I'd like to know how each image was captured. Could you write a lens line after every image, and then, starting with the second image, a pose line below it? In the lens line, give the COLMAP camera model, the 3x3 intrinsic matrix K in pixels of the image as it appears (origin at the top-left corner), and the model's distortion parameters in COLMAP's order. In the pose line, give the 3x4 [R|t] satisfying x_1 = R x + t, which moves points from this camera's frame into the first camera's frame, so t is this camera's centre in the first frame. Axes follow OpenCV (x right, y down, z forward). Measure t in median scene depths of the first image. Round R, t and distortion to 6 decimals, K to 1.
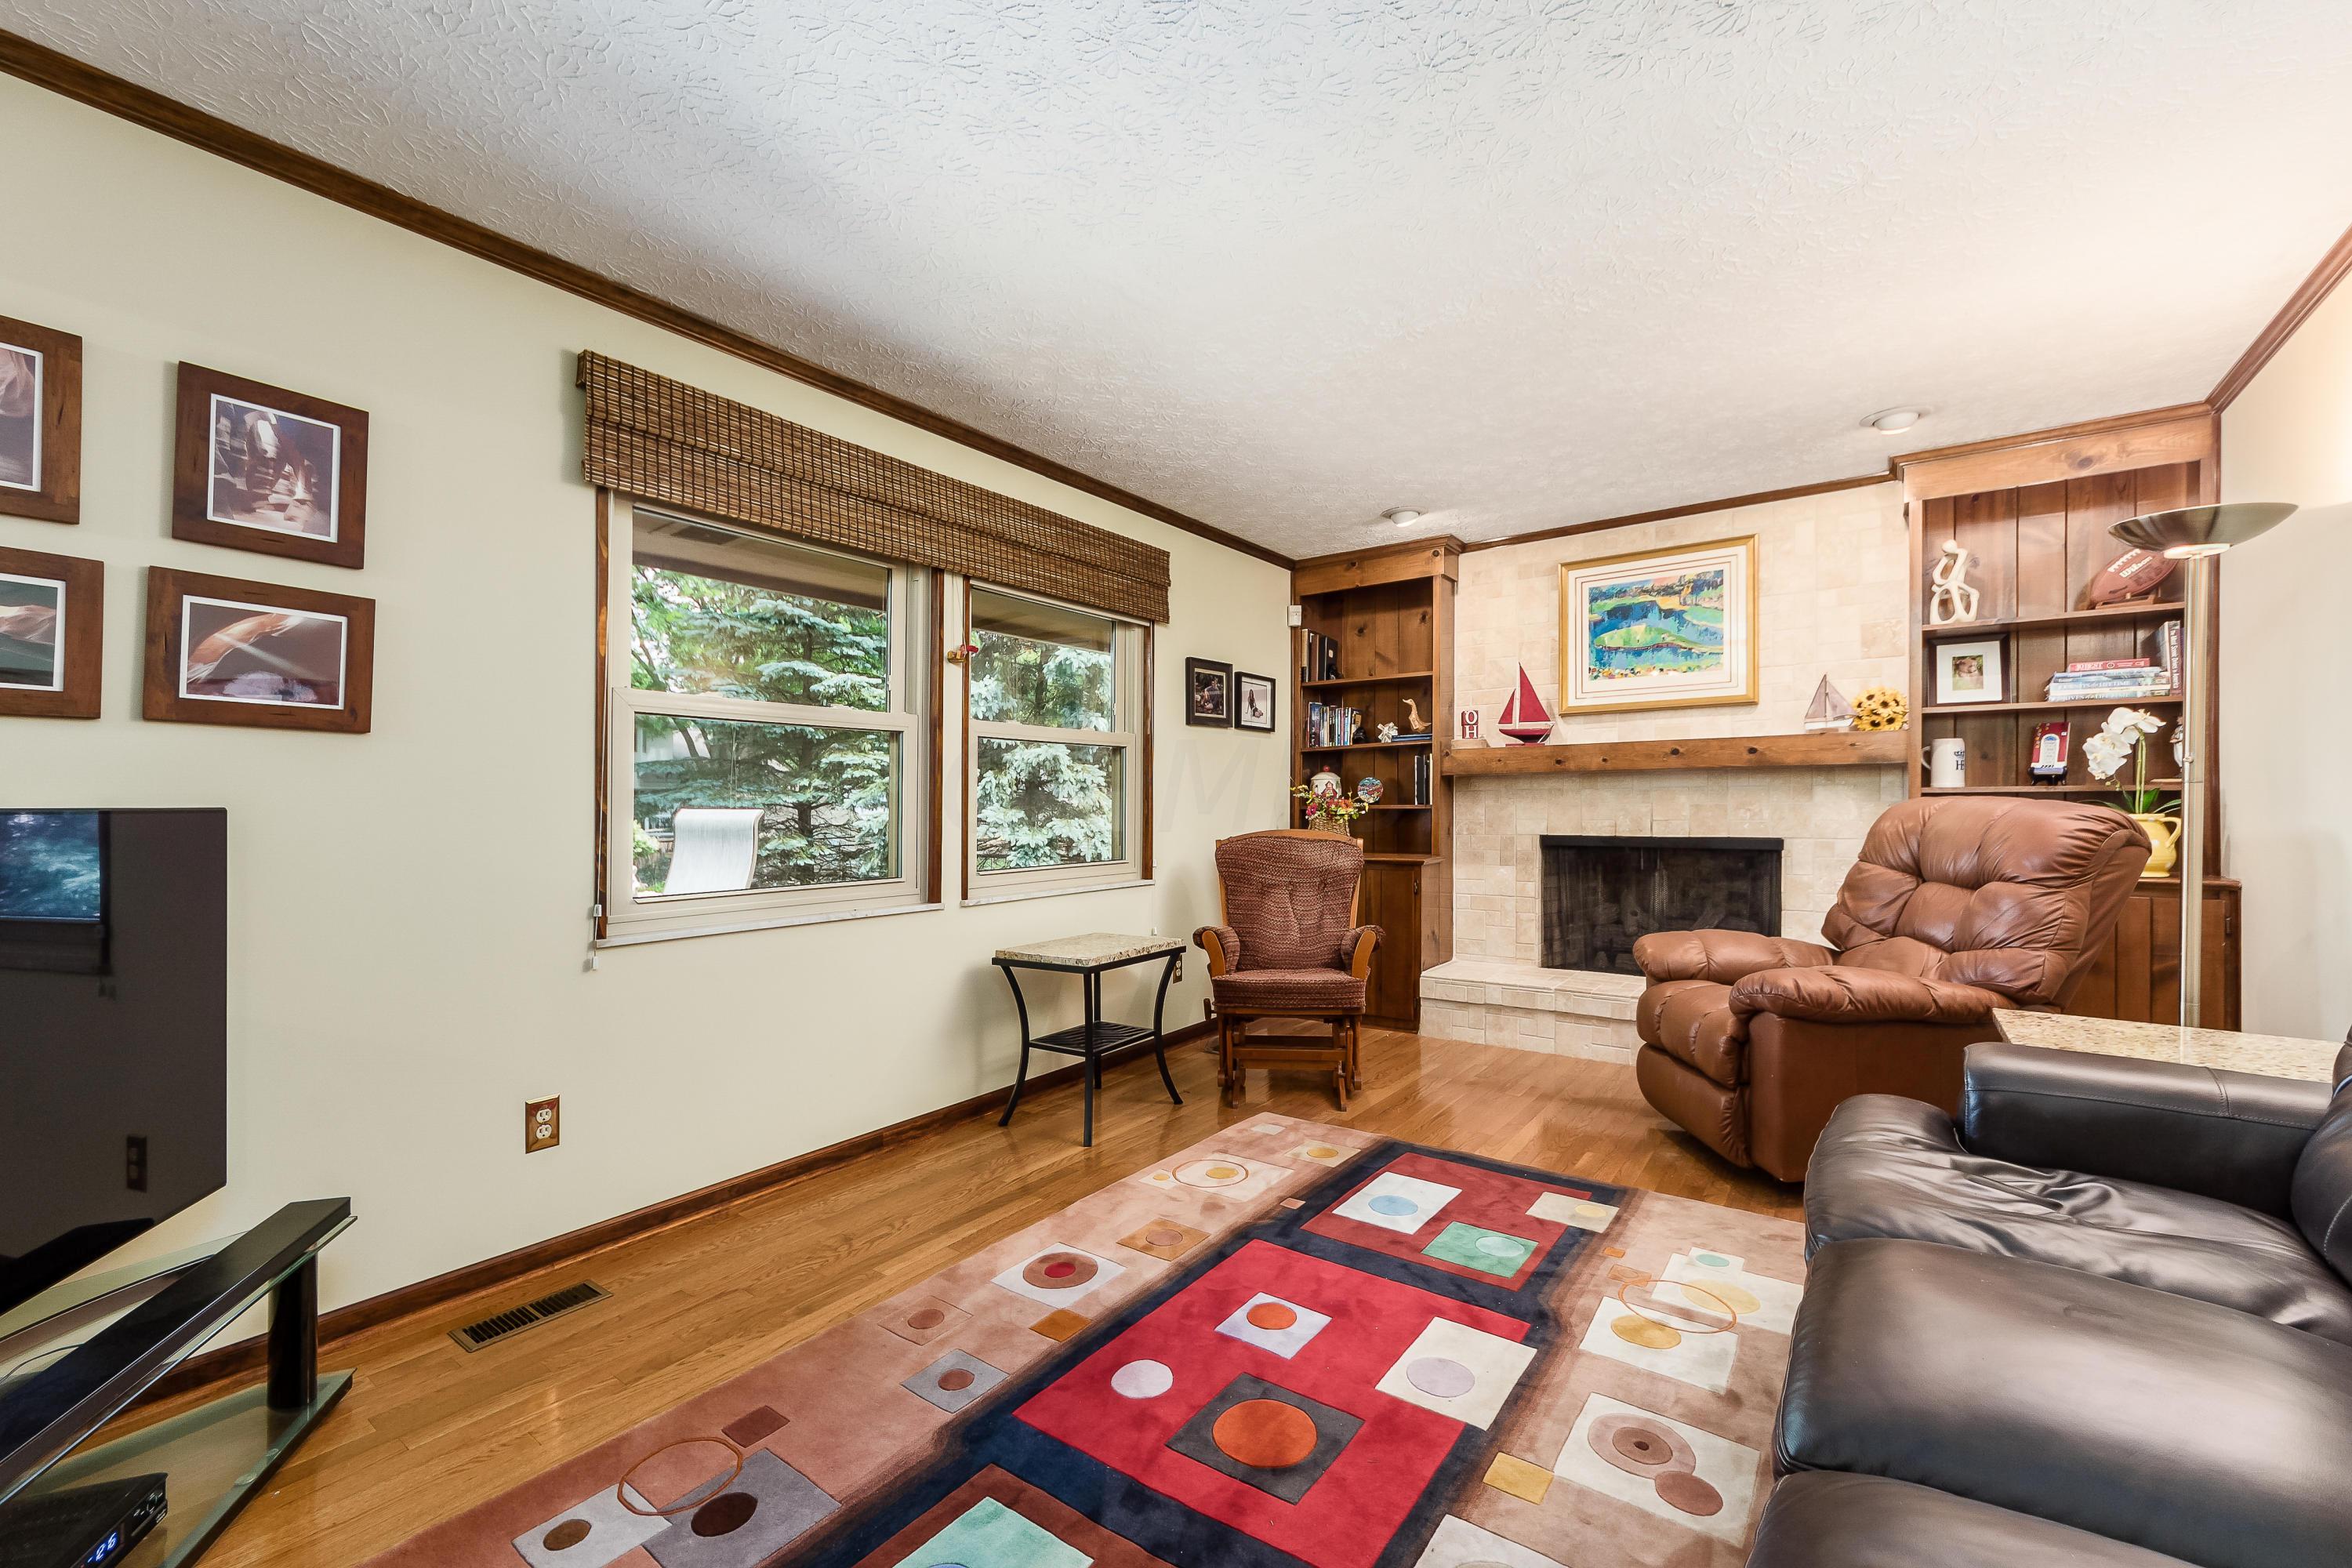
lens RADIAL K [[953.0, 0, 1161.0], [0, 953.0, 803.5], [0, 0, 1]] dist [-0.000703, -0.000899]
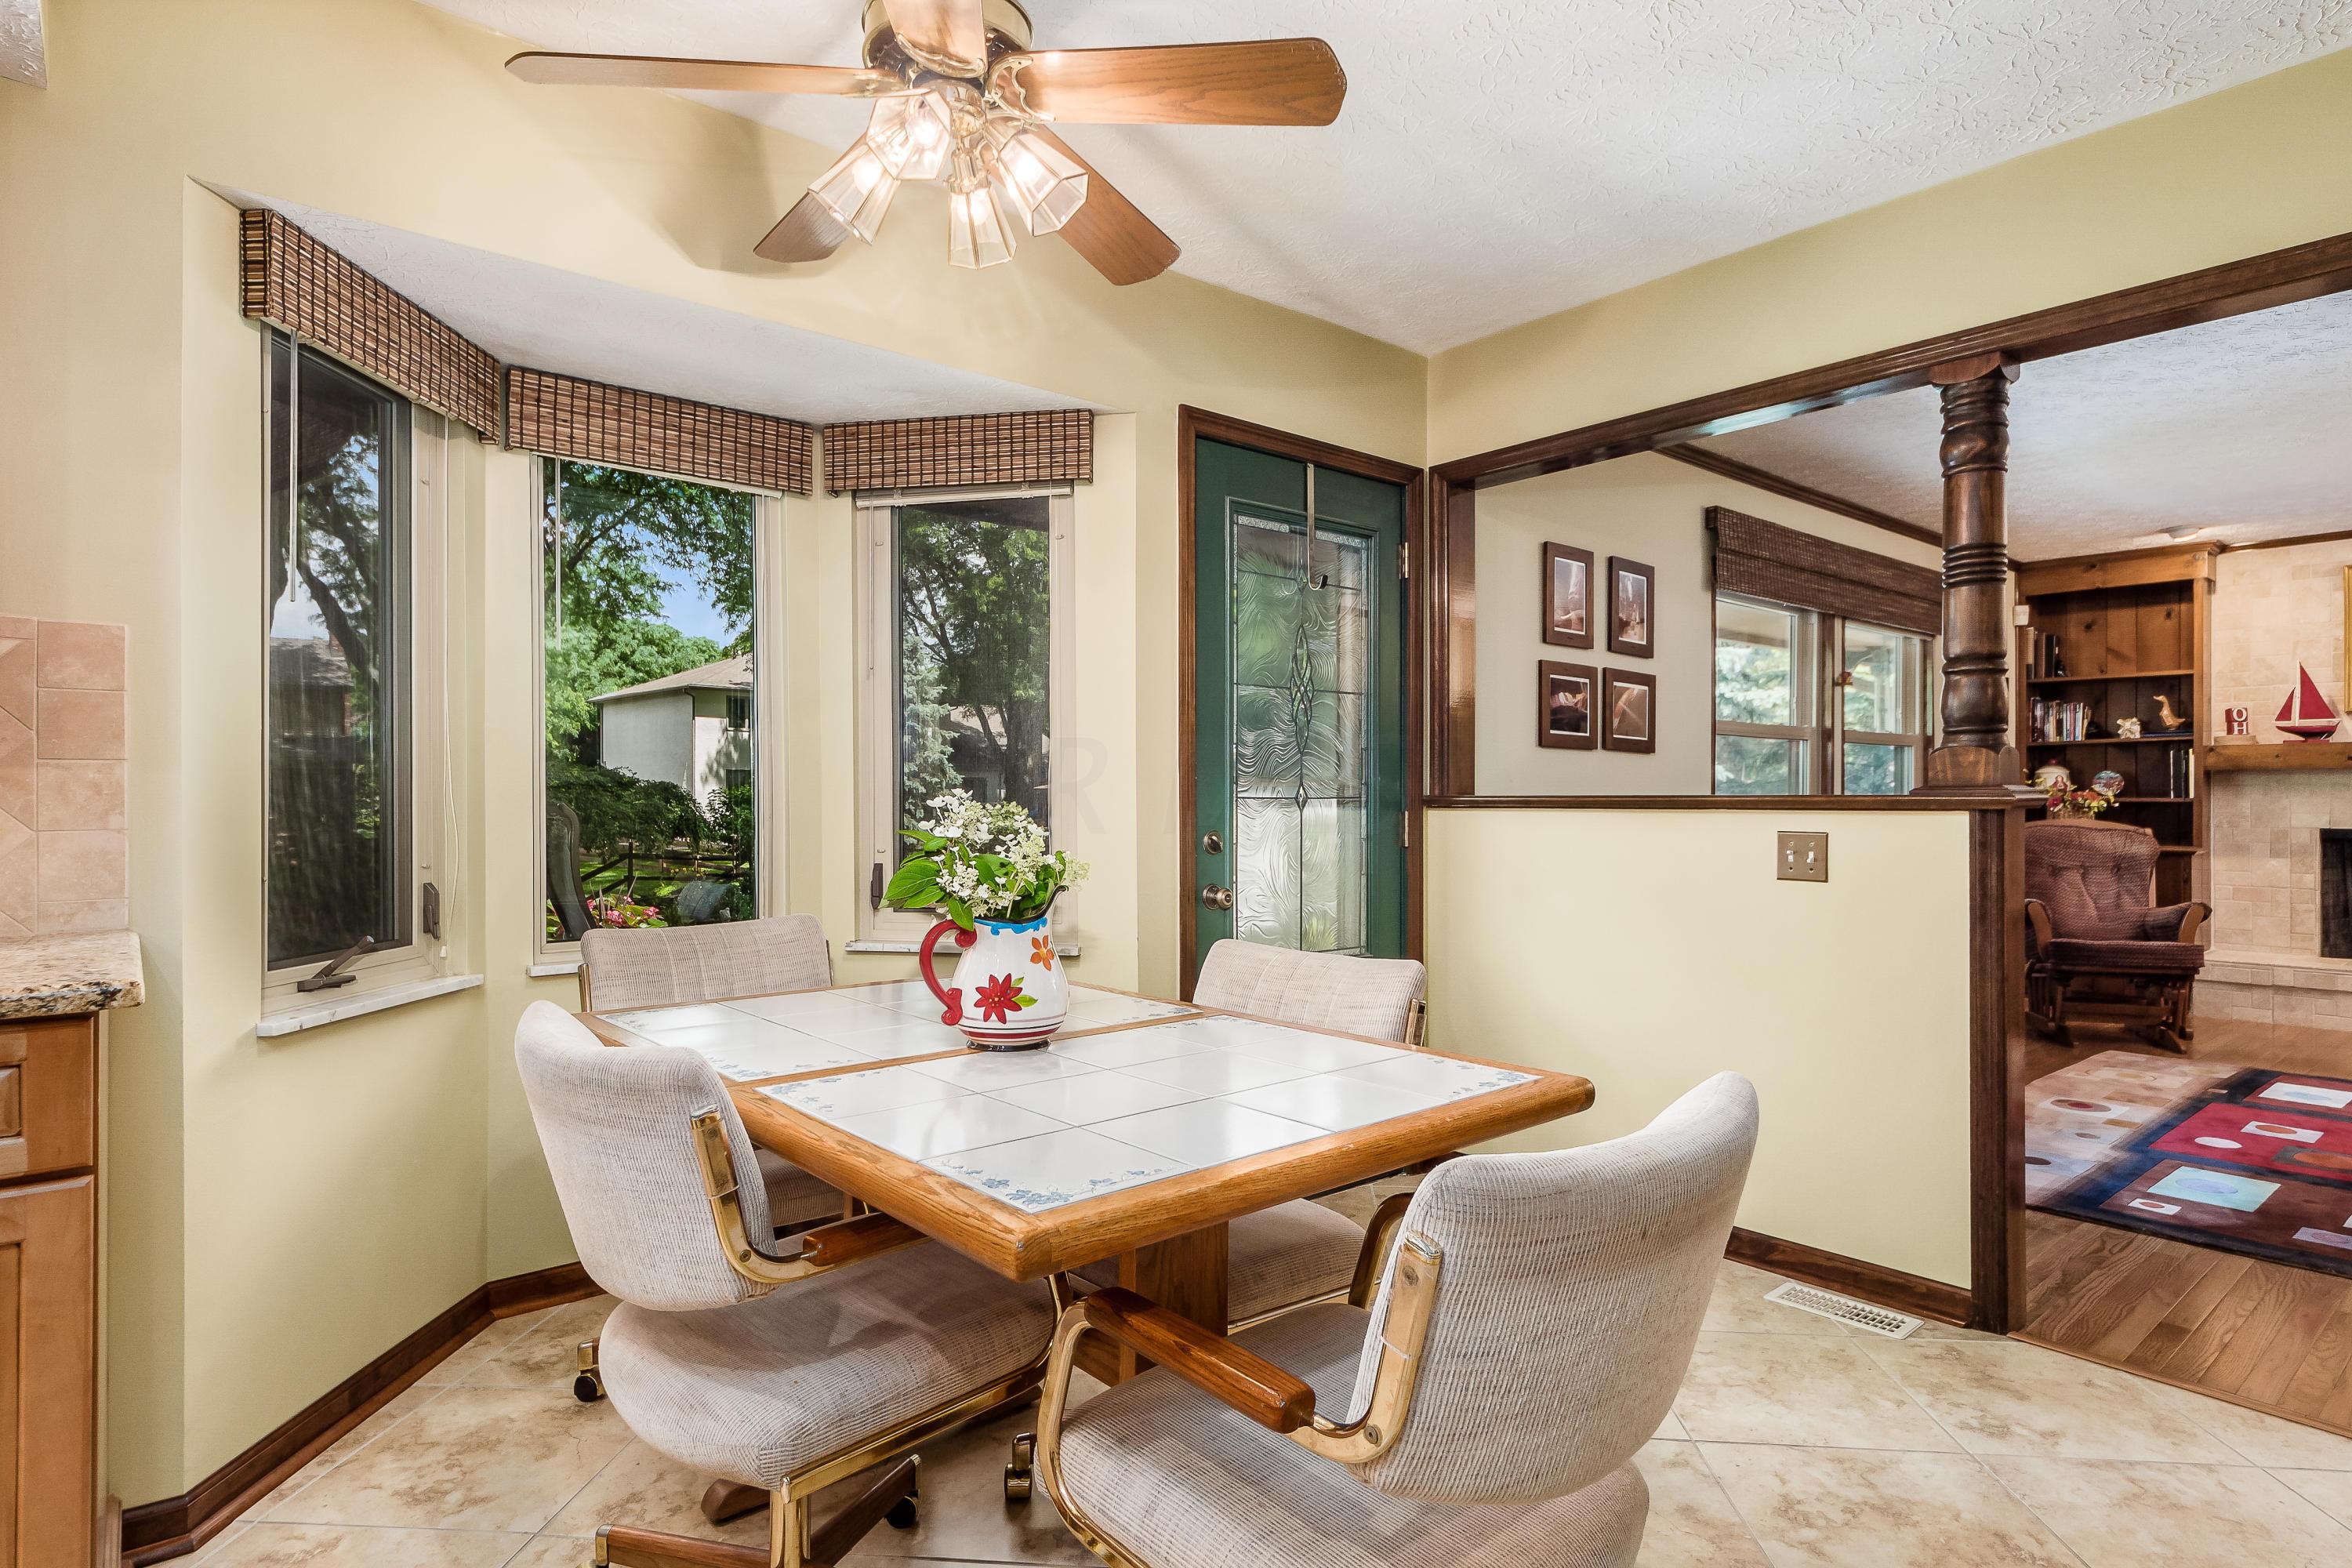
lens RADIAL K [[1250.7, 0, 1168.1], [0, 1250.7, 782.7], [0, 0, 1]] dist [-0.001361, 0.003412]
pose [[0.973629, 0.003431, -0.228113, -0.577569], [-0.005021, 0.999967, -0.006391, -0.001477], [0.228084, 0.007368, 0.973614, -0.686466]]
